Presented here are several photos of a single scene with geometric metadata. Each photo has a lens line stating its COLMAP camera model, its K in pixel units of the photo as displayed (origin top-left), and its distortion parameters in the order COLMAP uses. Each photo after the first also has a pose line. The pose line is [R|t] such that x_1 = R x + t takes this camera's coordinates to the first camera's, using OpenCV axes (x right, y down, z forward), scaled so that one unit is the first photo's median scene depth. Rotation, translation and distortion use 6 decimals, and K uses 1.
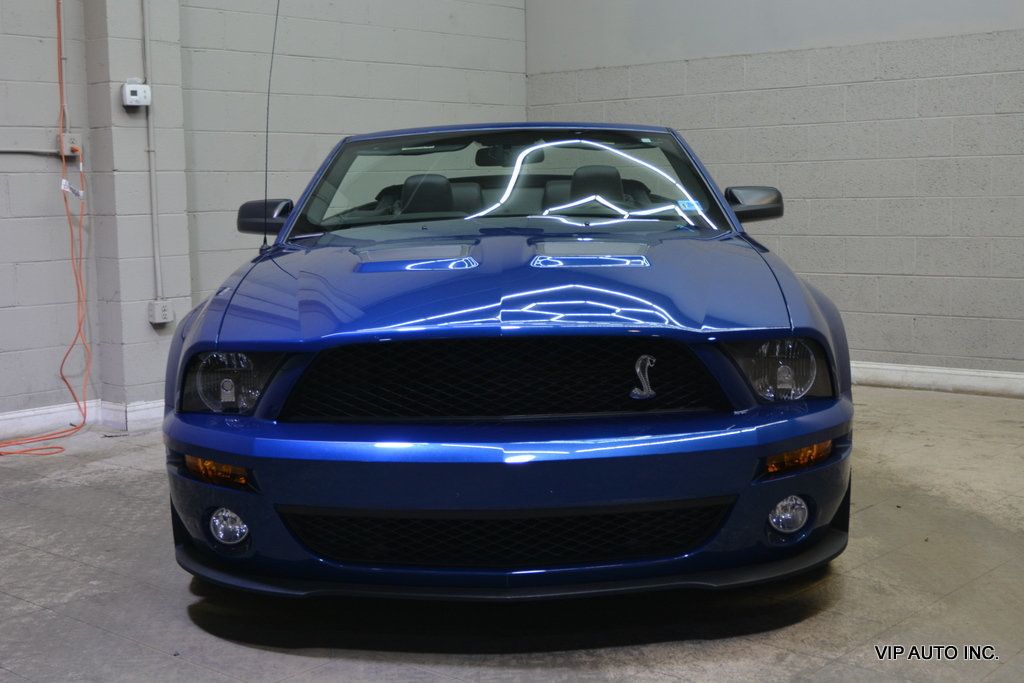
lens RADIAL K [[1363.4, 0, 512.0], [0, 1363.4, 341.5], [0, 0, 1]] dist [0.016882, -0.062147]
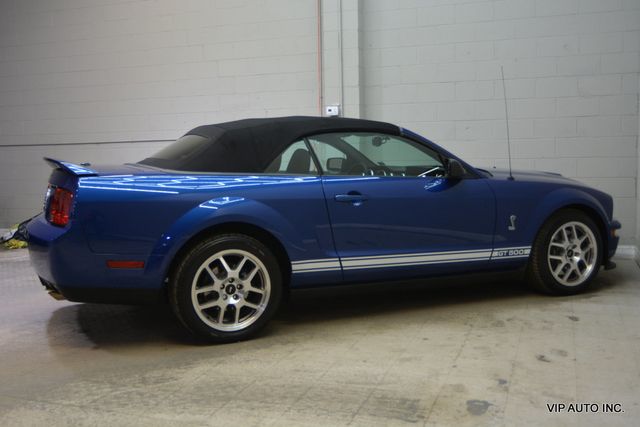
lens RADIAL K [[688.0, 0, 320.0], [0, 688.0, 213.5], [0, 0, 1]] dist [-0.012629, -0.001653]
pose [[0.363342, 0.102716, -0.925976, 0.838597], [-0.089394, 0.993162, 0.075091, -0.092044], [0.927357, 0.055492, 0.370040, 0.549605]]
